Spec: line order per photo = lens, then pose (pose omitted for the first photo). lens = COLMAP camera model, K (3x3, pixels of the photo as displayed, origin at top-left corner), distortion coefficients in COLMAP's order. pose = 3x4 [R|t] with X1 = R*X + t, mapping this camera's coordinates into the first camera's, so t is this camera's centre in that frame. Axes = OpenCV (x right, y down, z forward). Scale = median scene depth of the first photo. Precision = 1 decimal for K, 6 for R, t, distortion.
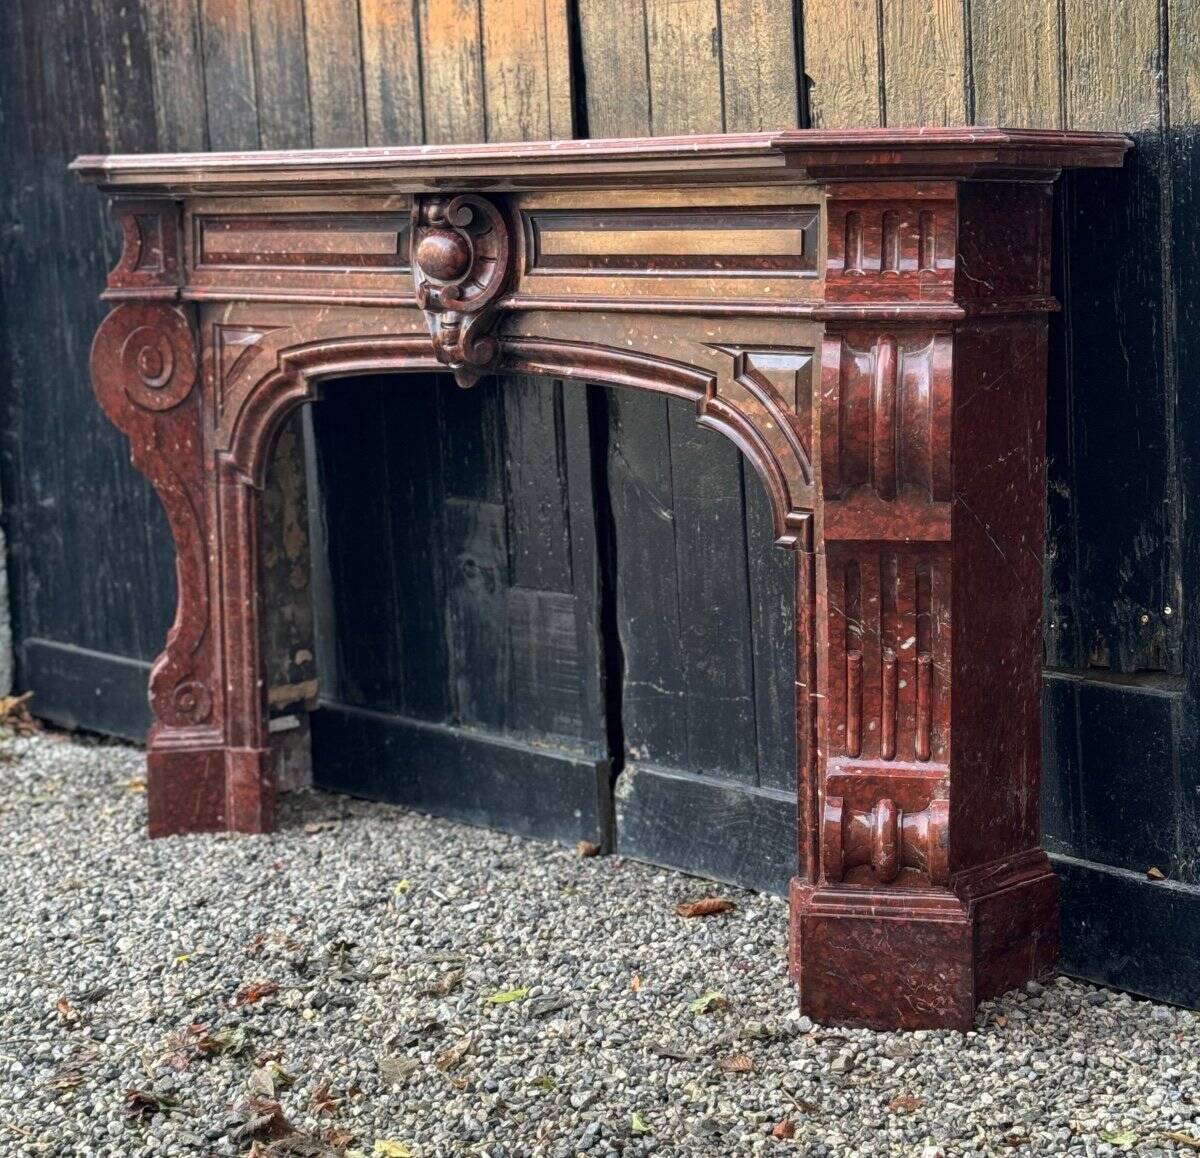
lens RADIAL K [[2430.5, 0, 580.9], [0, 2430.5, 518.1], [0, 0, 1]] dist [0.128519, 0.000000]
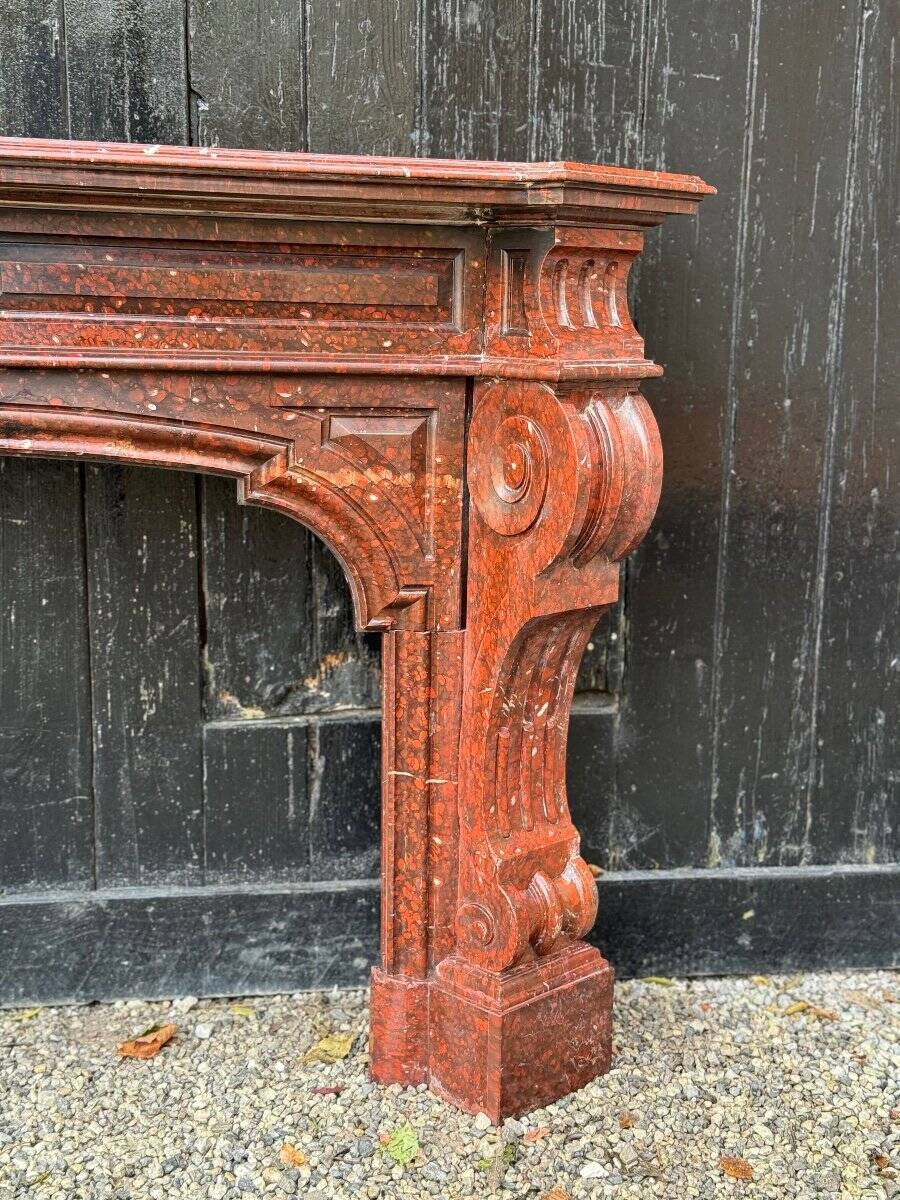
lens RADIAL K [[1681.0, 0, 445.5], [0, 1681.0, 612.1], [0, 0, 1]] dist [0.124255, 0.000000]
pose [[0.549353, -0.136180, 0.824418, -0.386425], [0.068846, 0.990652, 0.117763, -0.061399], [-0.832749, -0.007935, 0.553594, 0.580018]]
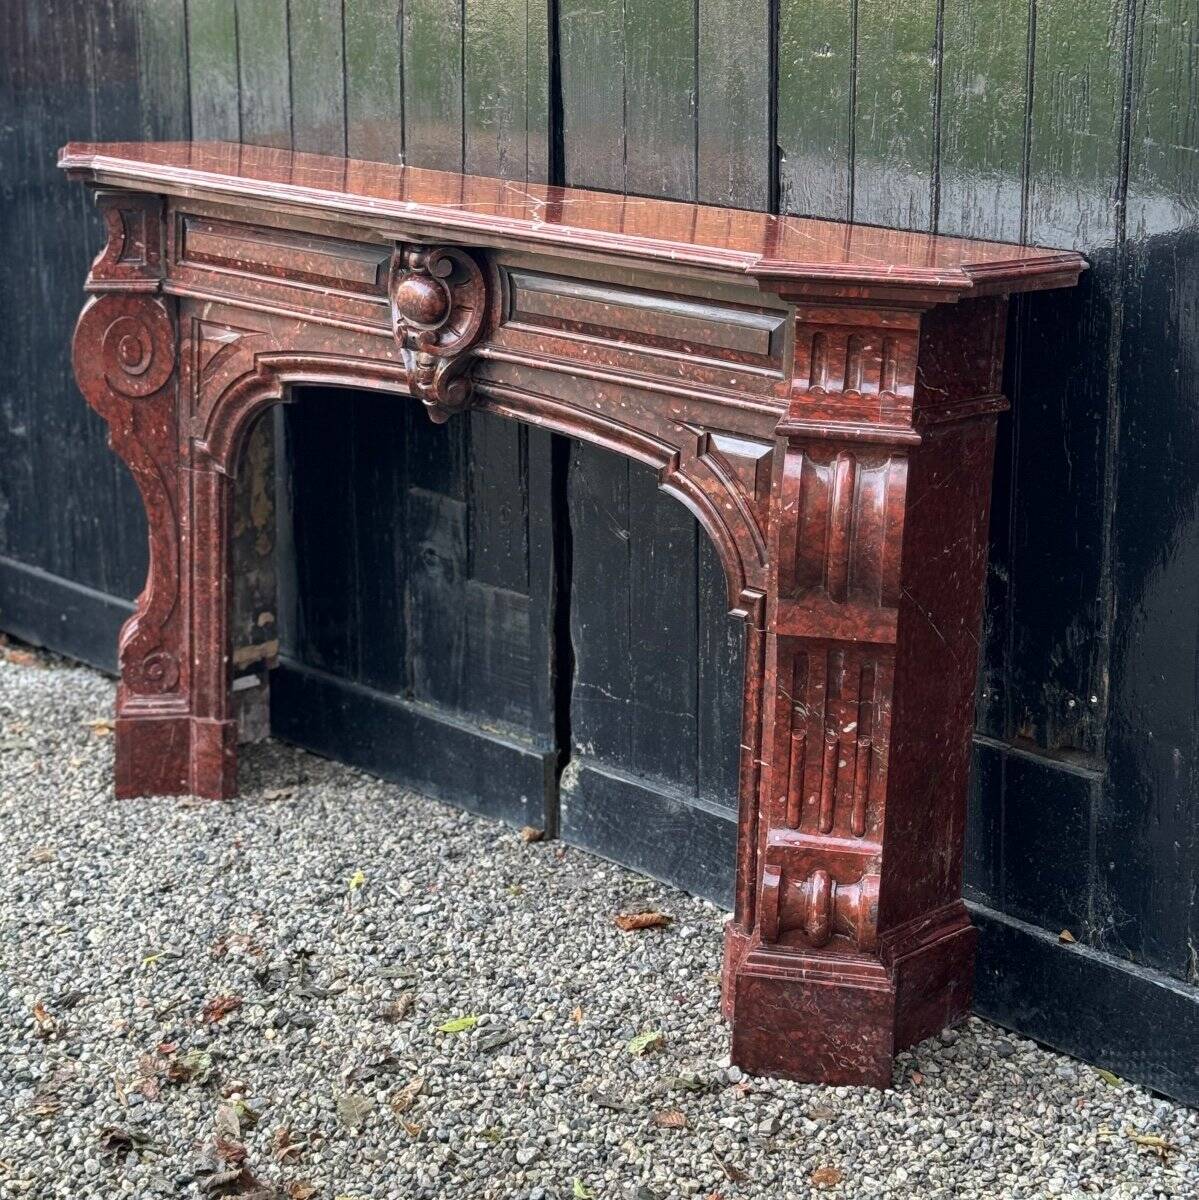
lens RADIAL K [[2389.1, 0, 550.4], [0, 2389.1, 465.5], [0, 0, 1]] dist [0.132591, 0.000000]
pose [[0.998873, 0.042596, 0.020918, -0.020116], [-0.044290, 0.995082, 0.088600, -0.131382], [-0.017041, -0.089427, 0.995848, -0.025666]]
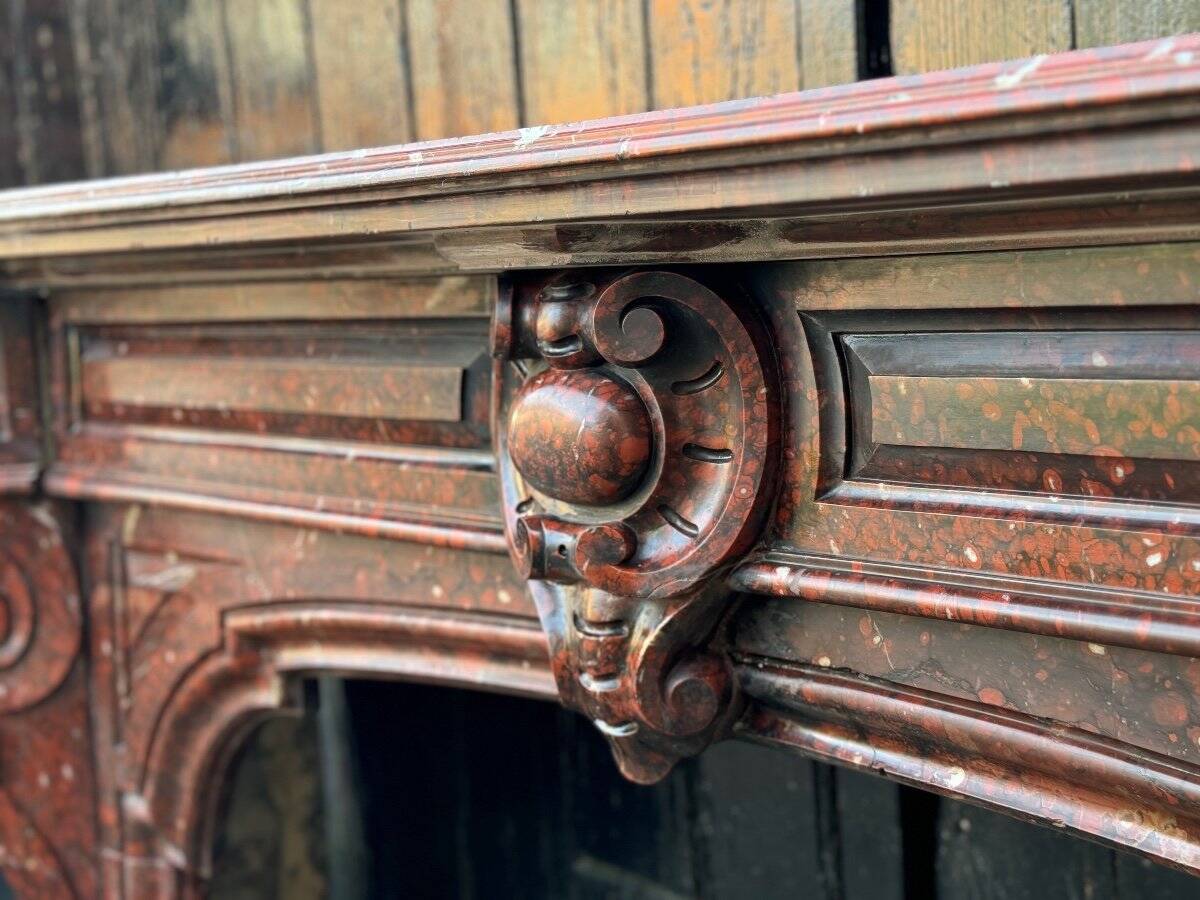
lens RADIAL K [[1681.0, 0, 596.5], [0, 1681.0, 445.1], [0, 0, 1]] dist [0.124255, 0.000000]
pose [[0.999557, -0.015796, -0.025229, -0.047934], [0.014976, 0.999363, -0.032385, -0.099446], [0.025725, 0.031993, 0.999157, 0.753942]]
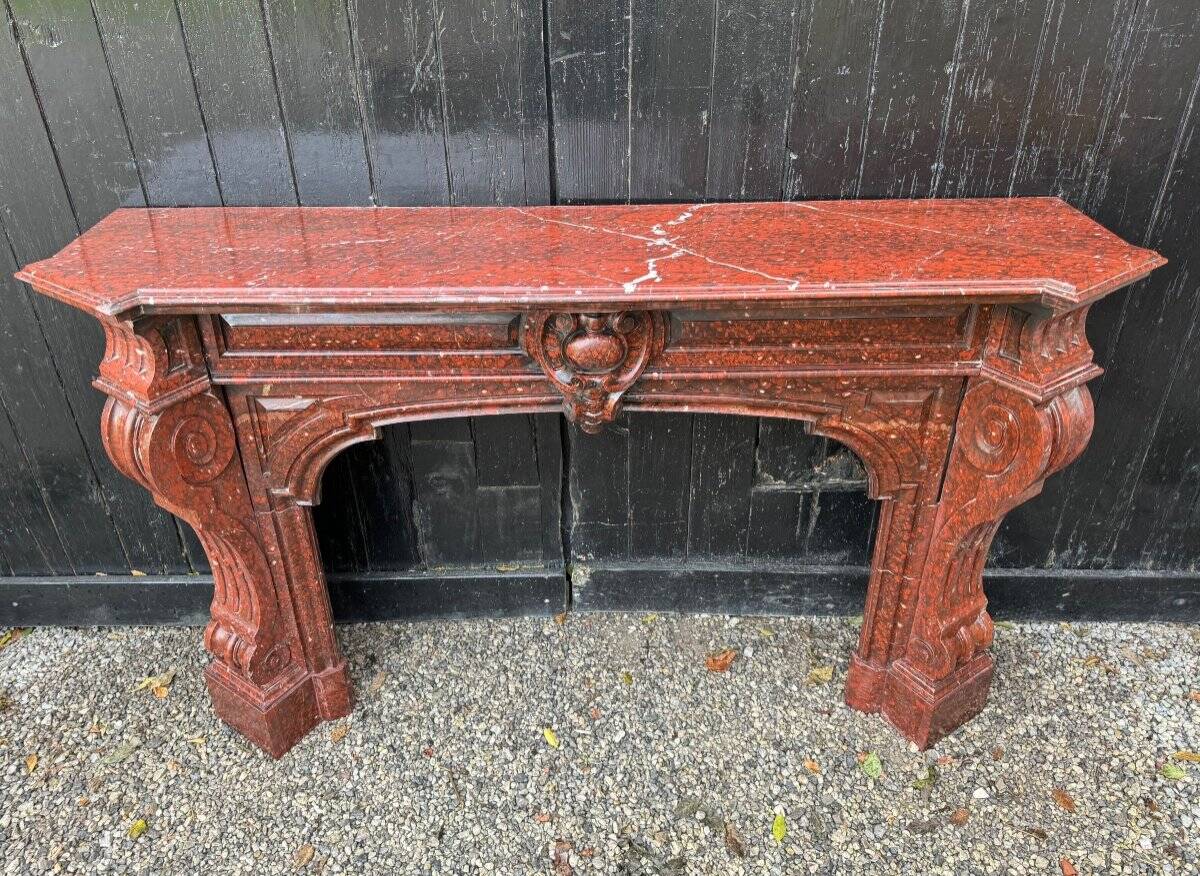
lens RADIAL K [[918.3, 0, 569.1], [0, 918.3, 404.8], [0, 0, 1]] dist [0.073218, -0.099493]
pose [[0.707193, -0.355408, 0.611199, -0.354677], [0.092816, 0.903658, 0.418077, -0.276711], [-0.700902, -0.238932, 0.672047, 0.702556]]
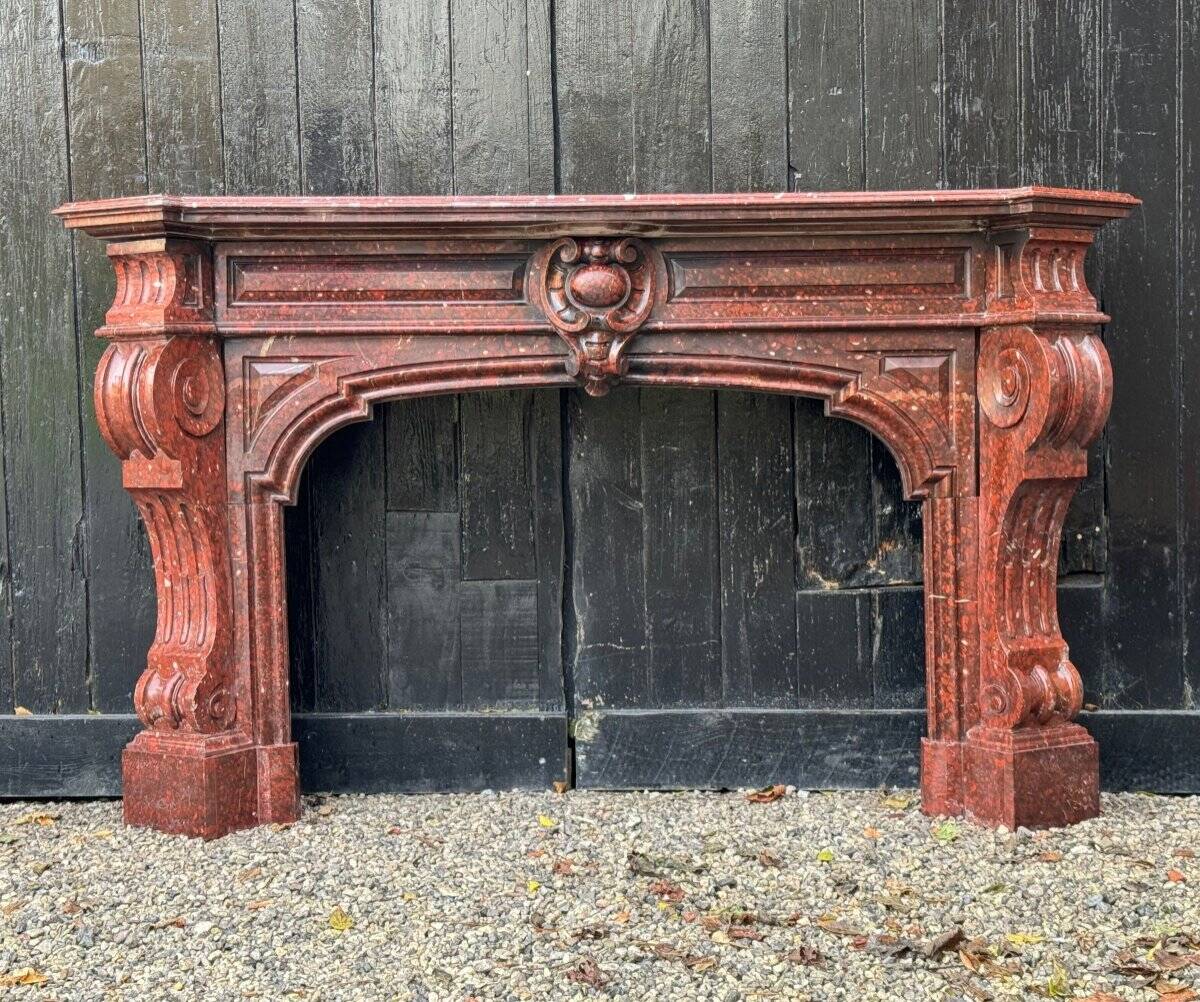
lens RADIAL K [[1978.2, 0, 544.7], [0, 1978.2, 487.4], [0, 0, 1]] dist [0.131001, 0.000000]
pose [[0.719822, -0.023351, 0.693766, -0.777172], [0.086562, 0.994652, -0.056334, 0.047095], [-0.688741, 0.100604, 0.717994, 0.313394]]
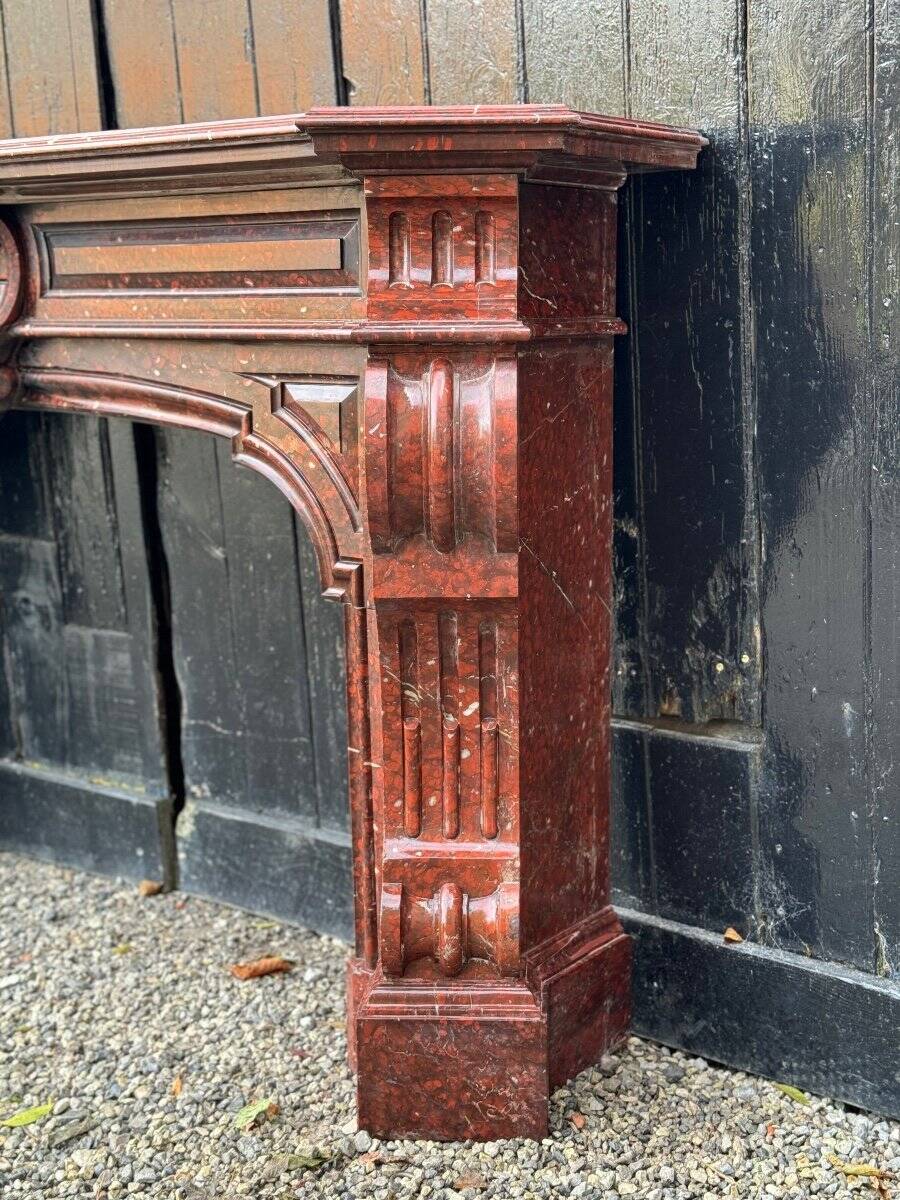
lens RADIAL K [[1681.0, 0, 449.7], [0, 1681.0, 601.1], [0, 0, 1]] dist [0.124255, 0.000000]
pose [[0.991103, -0.027547, 0.130212, 0.041946], [0.020051, 0.998084, 0.058534, -0.021329], [-0.131575, -0.055402, 0.989757, 0.347445]]
